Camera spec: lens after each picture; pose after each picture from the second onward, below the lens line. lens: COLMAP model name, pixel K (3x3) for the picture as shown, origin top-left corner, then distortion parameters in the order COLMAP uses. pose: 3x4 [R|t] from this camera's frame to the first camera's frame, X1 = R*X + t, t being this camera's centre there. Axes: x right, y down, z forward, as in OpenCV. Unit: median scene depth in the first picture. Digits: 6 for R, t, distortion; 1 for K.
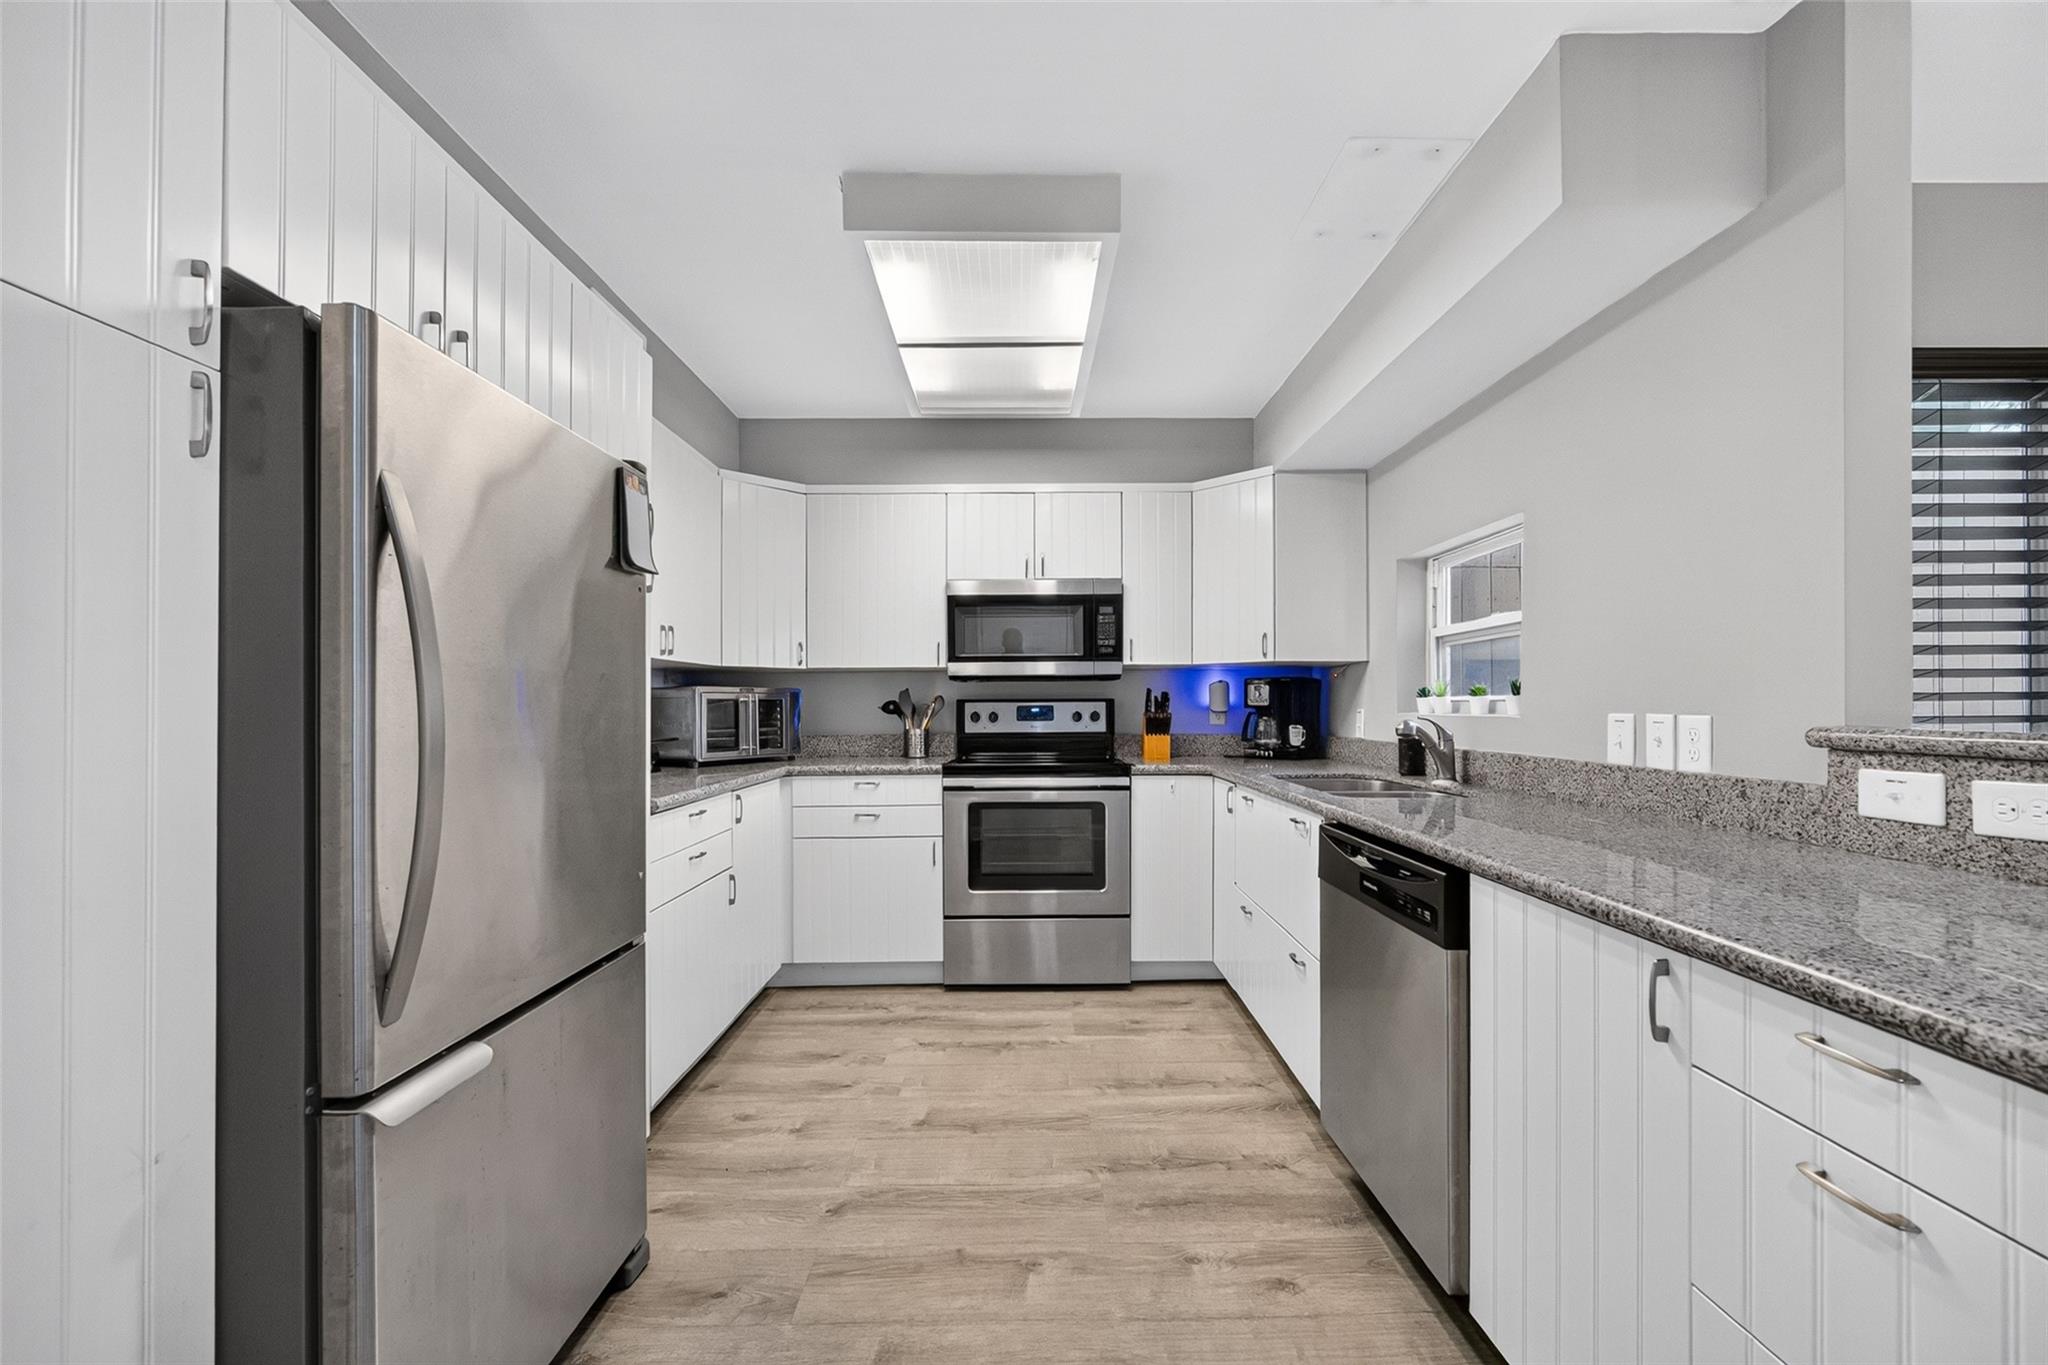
lens RADIAL K [[831.0, 0, 1048.1], [0, 831.0, 703.8], [0, 0, 1]] dist [0.001776, -0.000718]
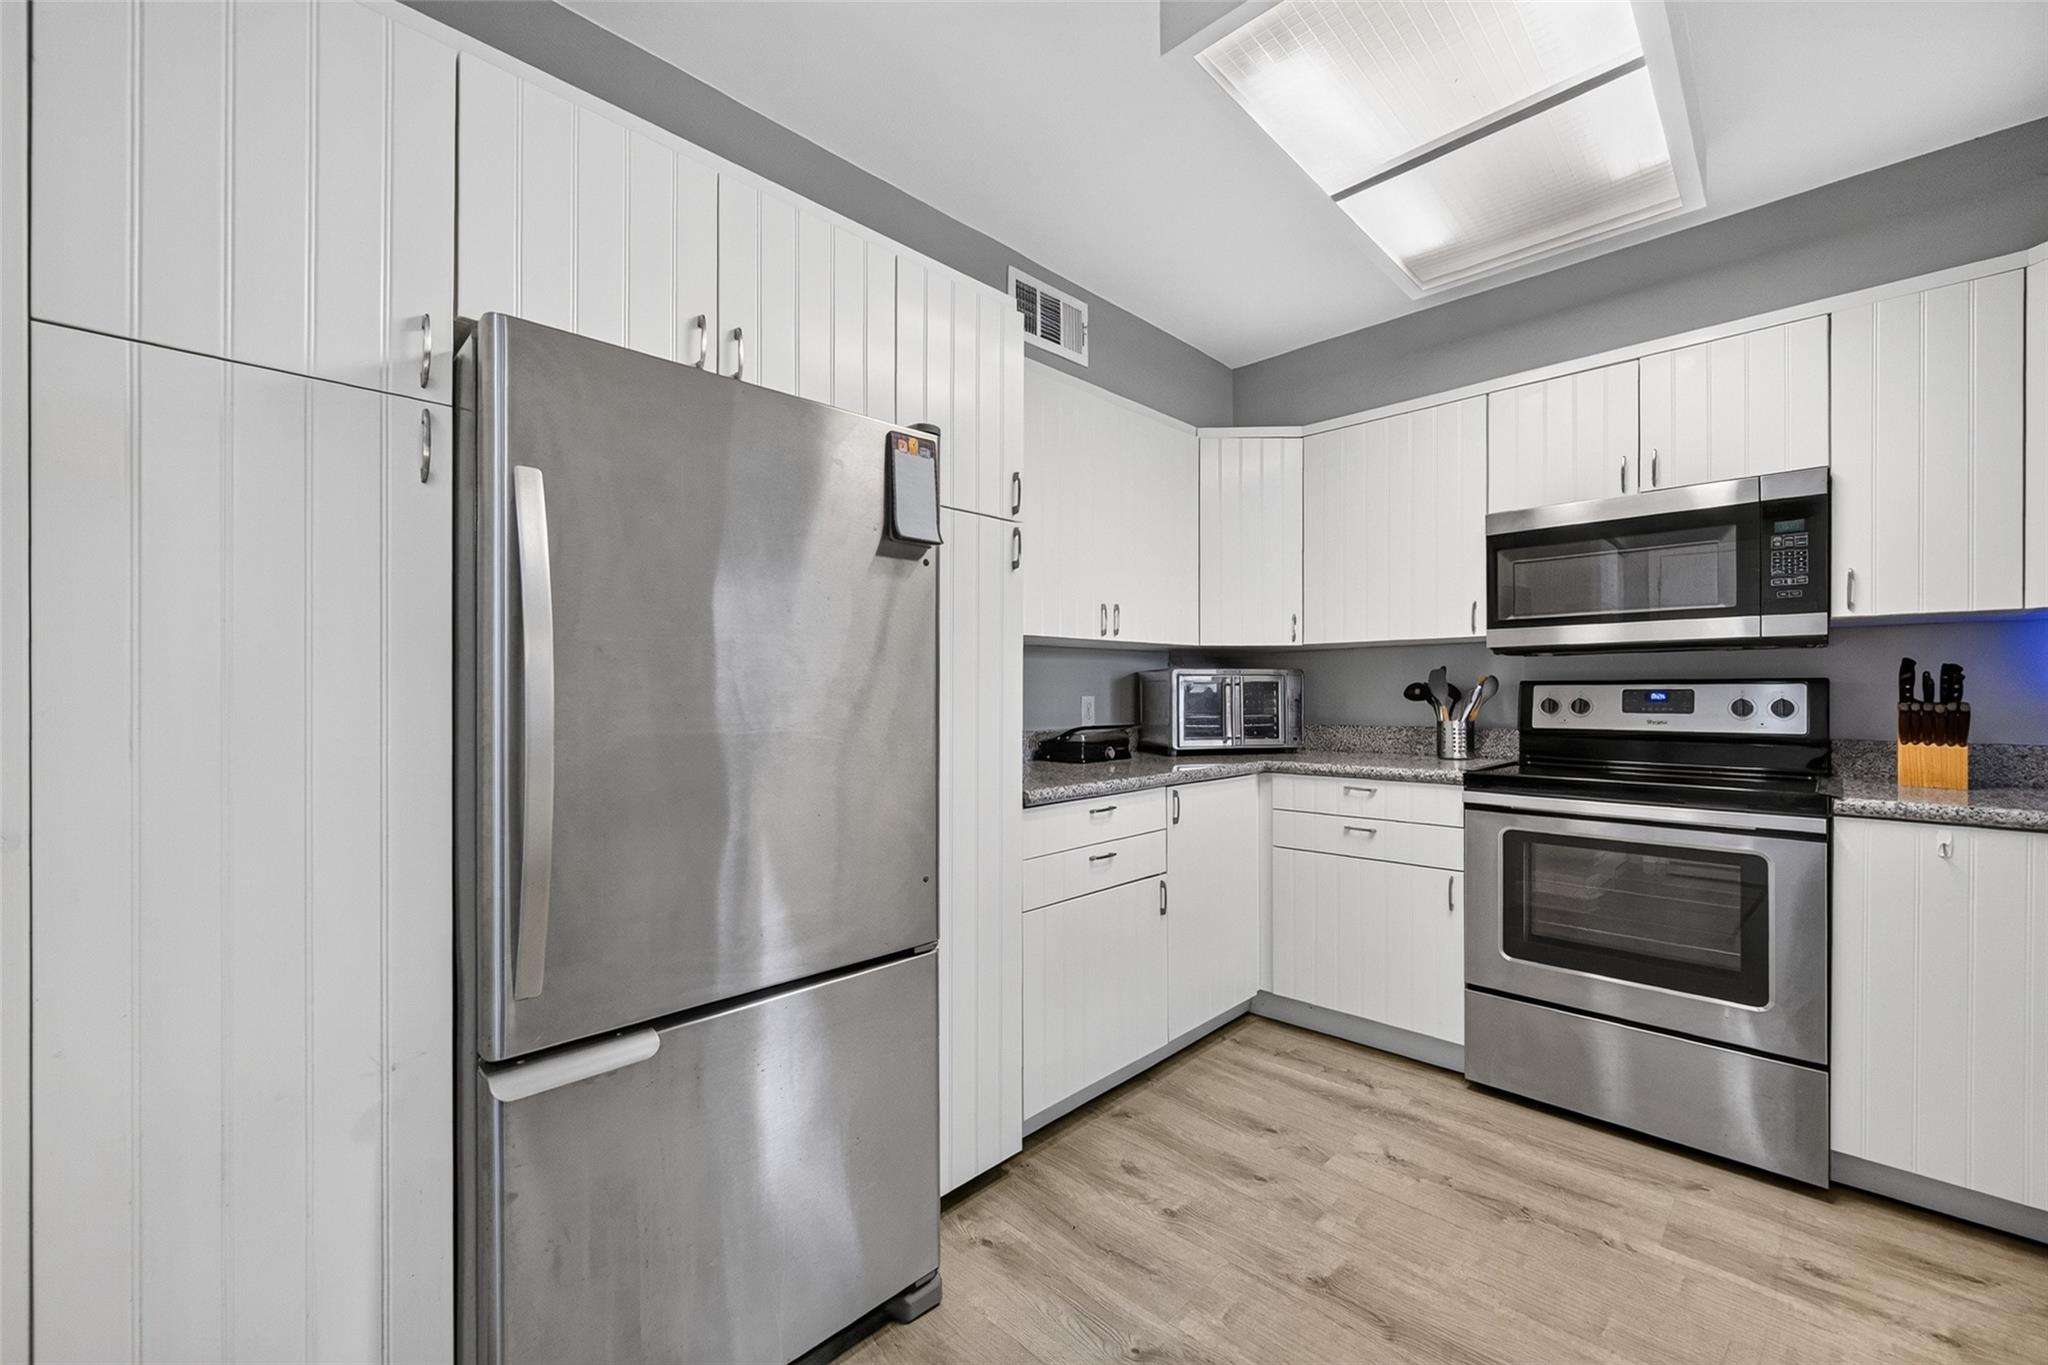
lens RADIAL K [[831.0, 0, 1020.7], [0, 831.0, 693.3], [0, 0, 1]] dist [0.001776, -0.000718]
pose [[0.698088, 0.004345, -0.715999, 0.136380], [0.002333, 0.999962, 0.008343, -0.001838], [0.716008, -0.007495, 0.698051, 0.258213]]
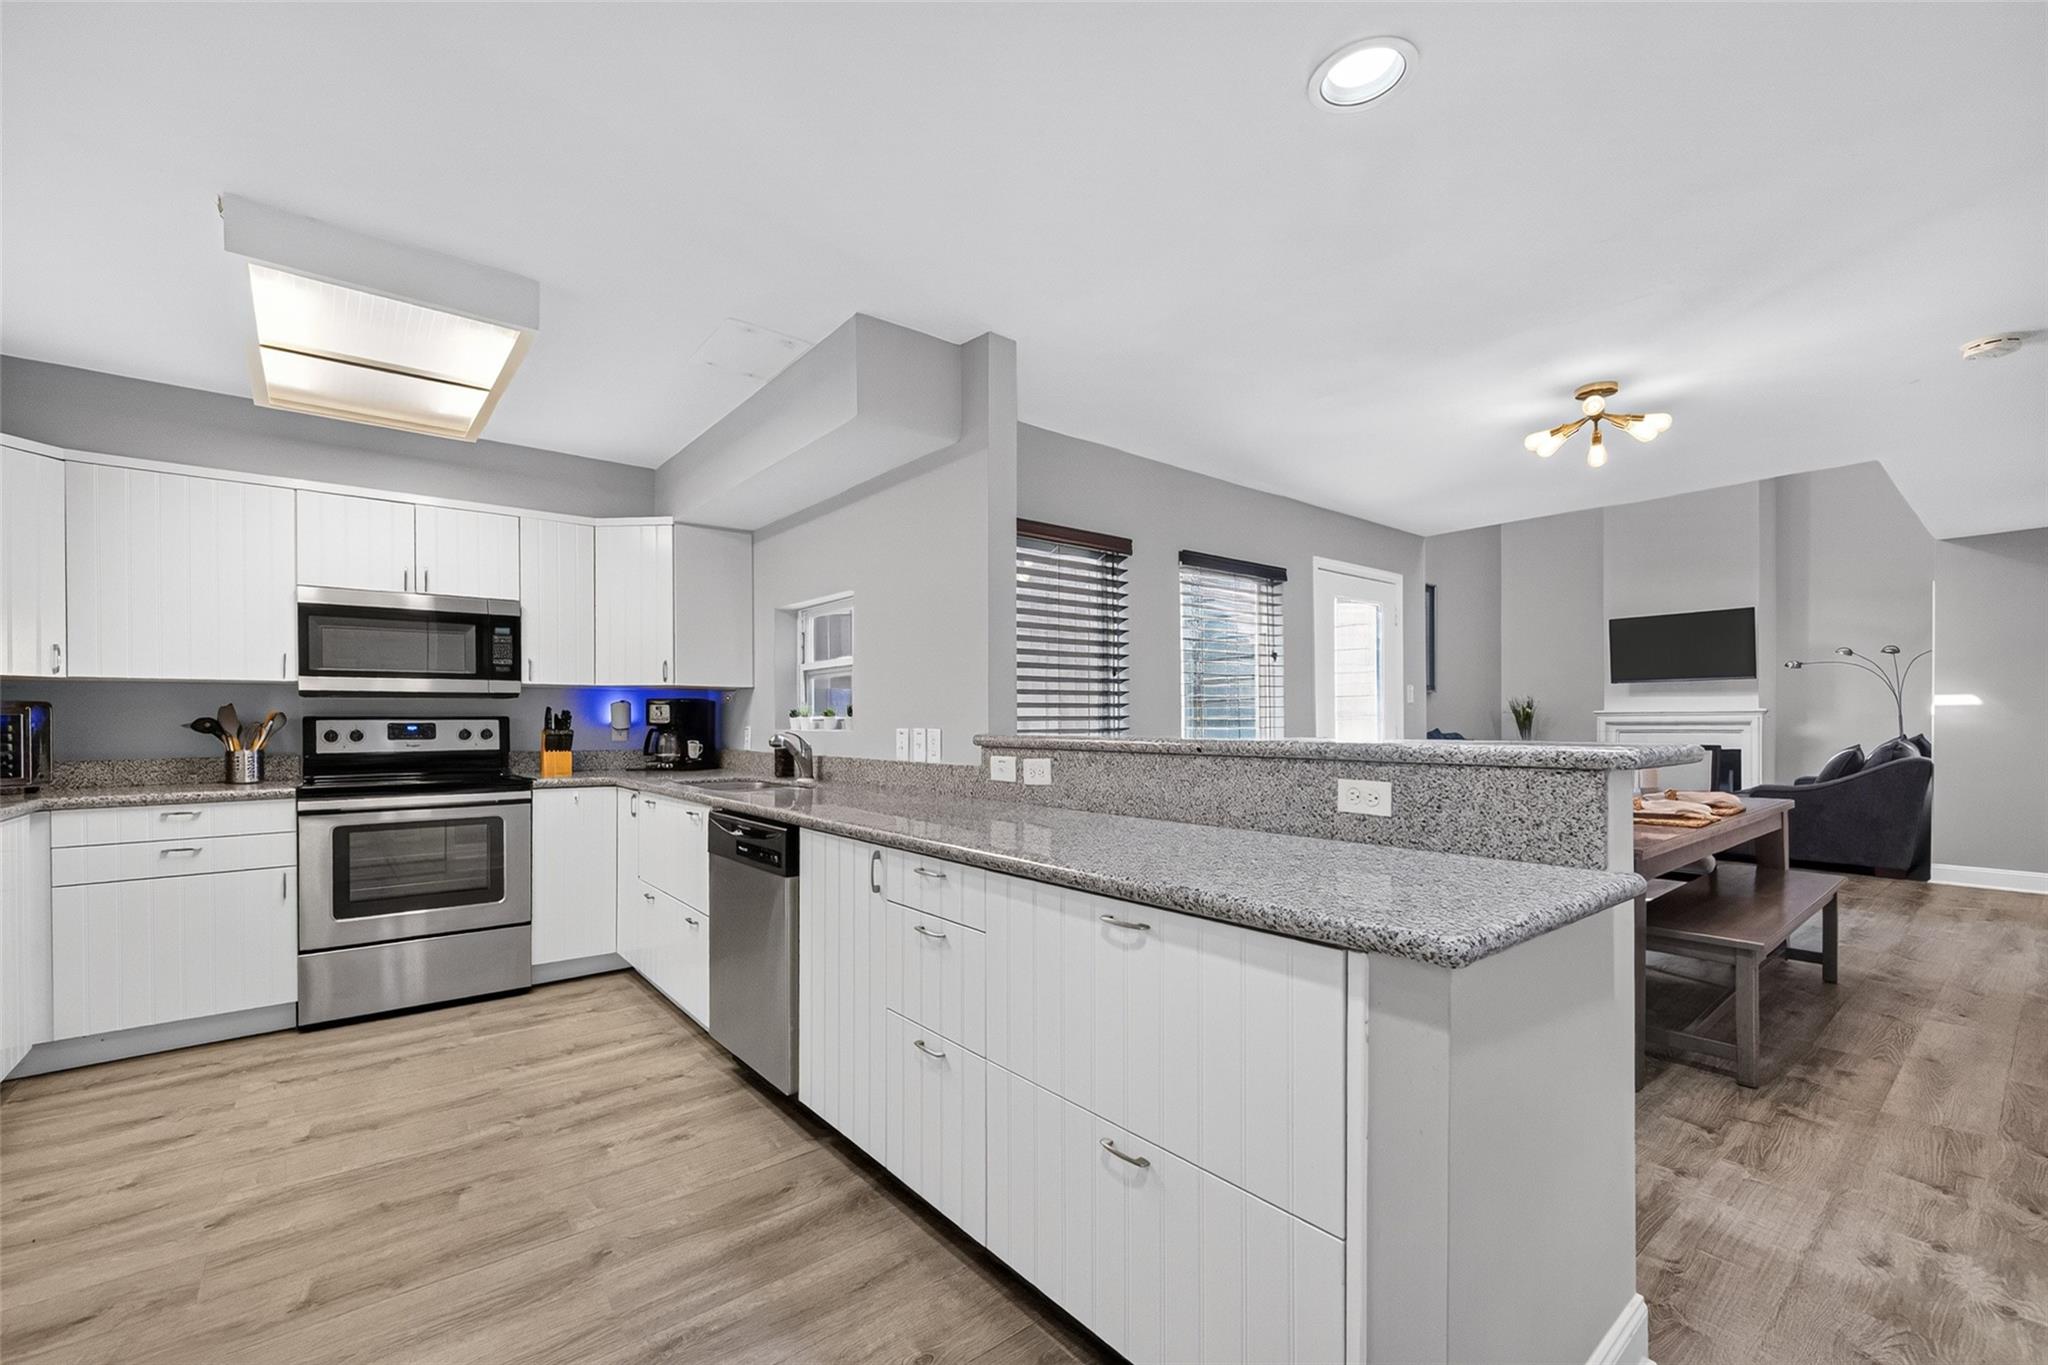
lens RADIAL K [[831.0, 0, 1023.5], [0, 831.0, 724.5], [0, 0, 1]] dist [0.001776, -0.000718]
pose [[0.788621, -0.001435, 0.614878, -0.066698], [-0.000794, 0.999994, 0.003352, -0.000569], [-0.614879, -0.003132, 0.788615, -0.254399]]
